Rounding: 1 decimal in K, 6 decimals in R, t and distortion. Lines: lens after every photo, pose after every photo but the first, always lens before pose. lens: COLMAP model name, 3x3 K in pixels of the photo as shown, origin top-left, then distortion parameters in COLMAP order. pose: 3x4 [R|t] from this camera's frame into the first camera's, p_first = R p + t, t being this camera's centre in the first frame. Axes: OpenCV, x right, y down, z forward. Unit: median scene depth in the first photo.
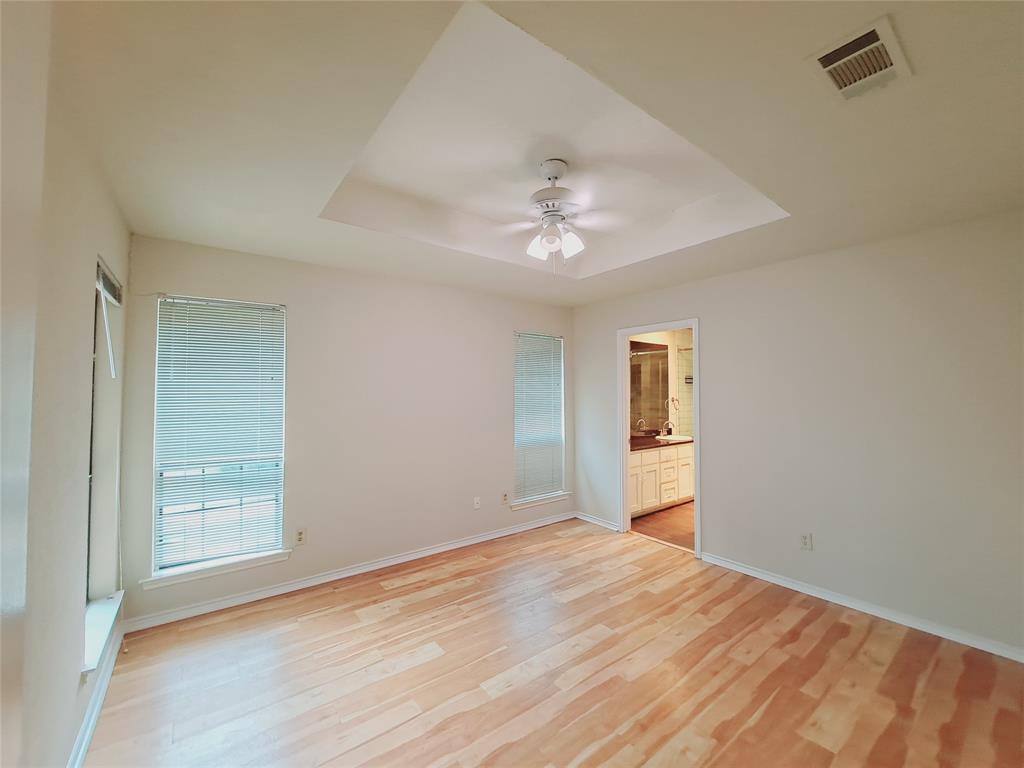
lens RADIAL K [[409.7, 0, 509.5], [0, 409.7, 384.3], [0, 0, 1]] dist [-0.024156, 0.001943]
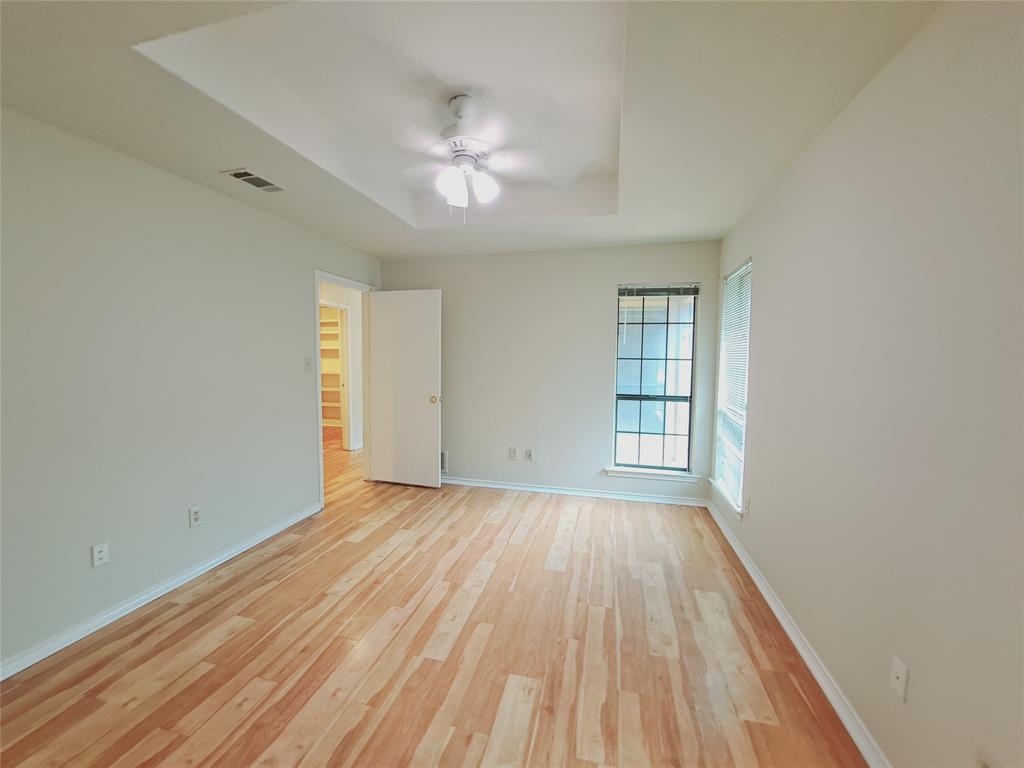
lens RADIAL K [[409.7, 0, 507.8], [0, 409.7, 382.2], [0, 0, 1]] dist [-0.024156, 0.001943]
pose [[-0.784499, 0.036494, -0.619055, 0.628451], [0.002505, 0.998445, 0.055685, 0.049082], [0.620125, 0.042134, -0.783371, 1.797112]]
